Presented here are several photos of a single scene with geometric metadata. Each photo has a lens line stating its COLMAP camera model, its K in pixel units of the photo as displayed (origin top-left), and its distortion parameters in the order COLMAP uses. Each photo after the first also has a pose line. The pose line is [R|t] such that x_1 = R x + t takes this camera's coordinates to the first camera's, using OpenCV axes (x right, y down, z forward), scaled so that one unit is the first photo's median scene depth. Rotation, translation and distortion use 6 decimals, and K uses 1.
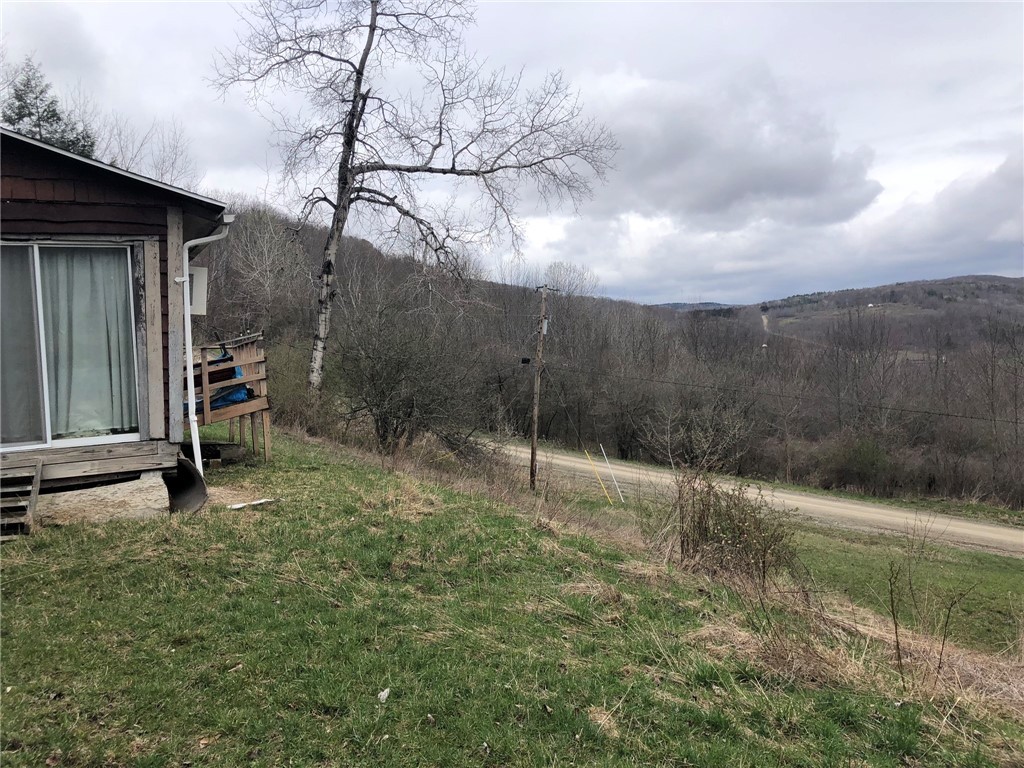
lens RADIAL K [[831.8, 0, 496.9], [0, 831.8, 369.7], [0, 0, 1]] dist [0.017817, -0.001963]
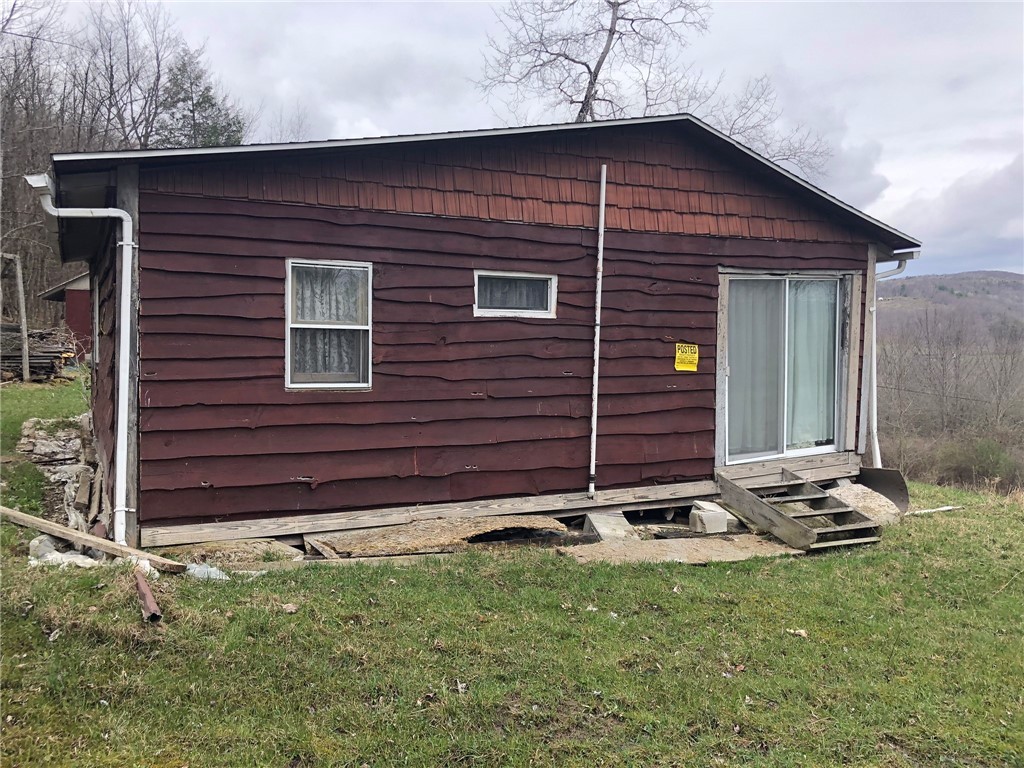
lens RADIAL K [[818.9, 0, 511.8], [0, 818.9, 389.1], [0, 0, 1]] dist [0.065866, -0.138373]
pose [[0.999642, 0.026714, -0.001449, -0.562174], [-0.026627, 0.998716, 0.043100, -0.023430], [0.002598, -0.043046, 0.999070, -0.073499]]
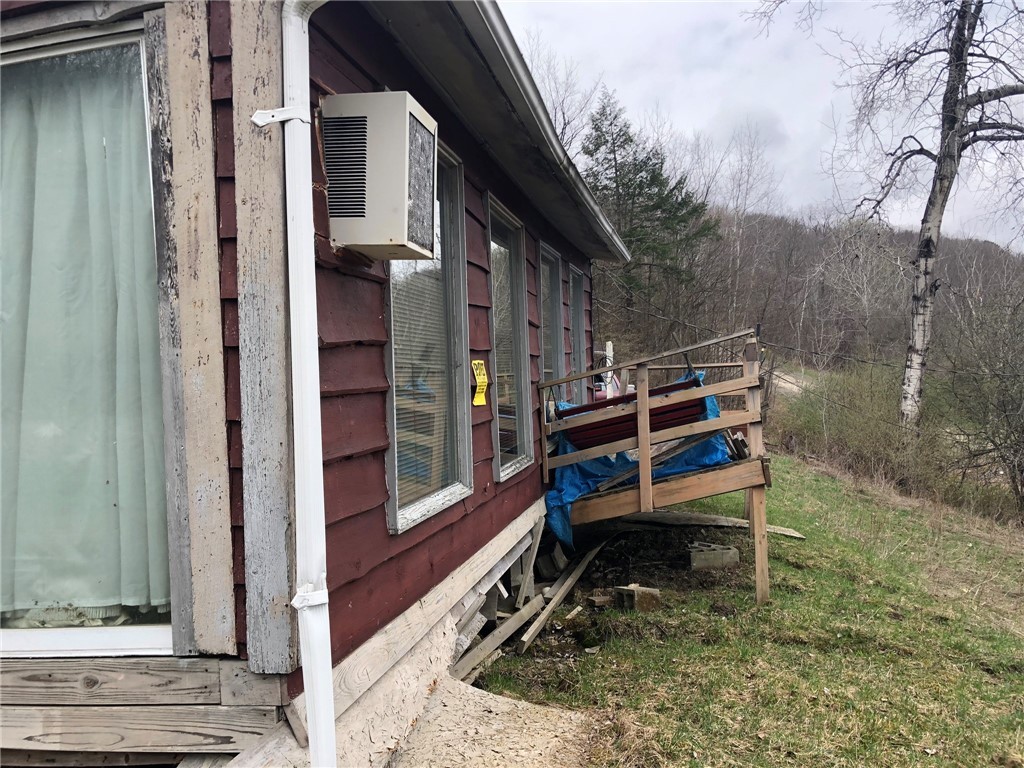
lens RADIAL K [[843.6, 0, 512.0], [0, 843.6, 384.0], [0, 0, 1]] dist [0.007712, 0.003559]
pose [[0.782604, -0.018445, -0.622246, -0.085671], [0.011370, 0.999818, -0.015337, -0.005817], [0.622415, 0.004928, 0.782672, 0.537579]]
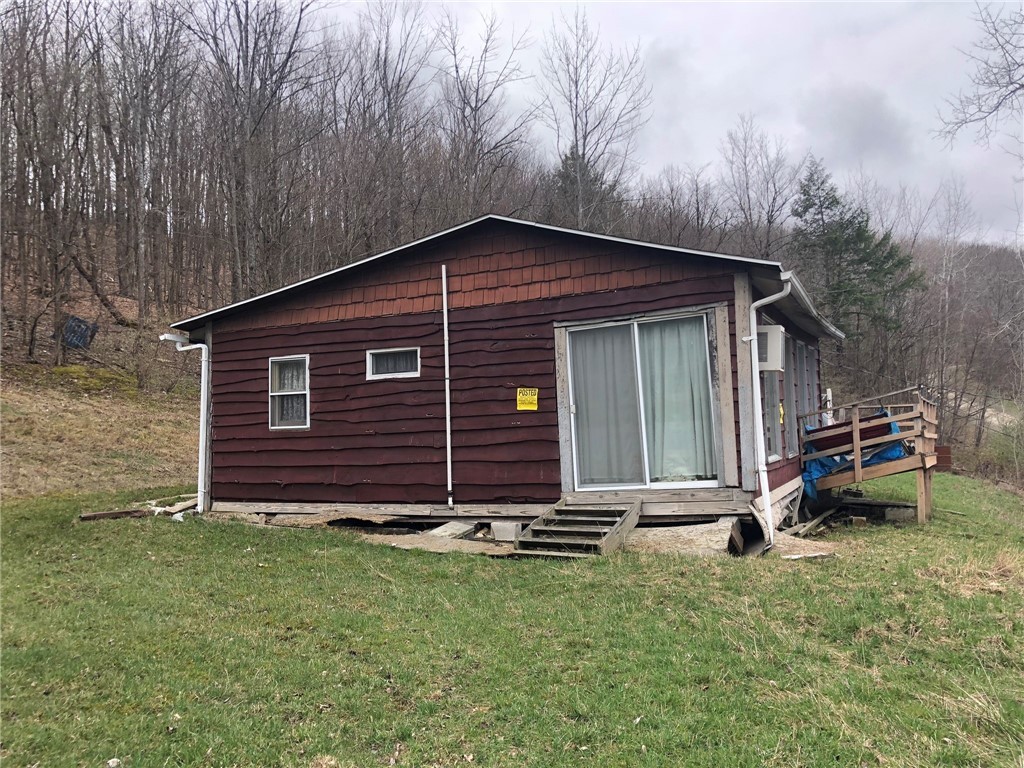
lens RADIAL K [[826.5, 0, 530.7], [0, 826.5, 373.2], [0, 0, 1]] dist [0.100873, -0.273216]
pose [[0.632582, -0.063720, -0.771867, 0.176998], [0.005161, 0.996934, -0.078071, 0.012482], [0.774476, 0.045403, 0.630972, 0.069561]]
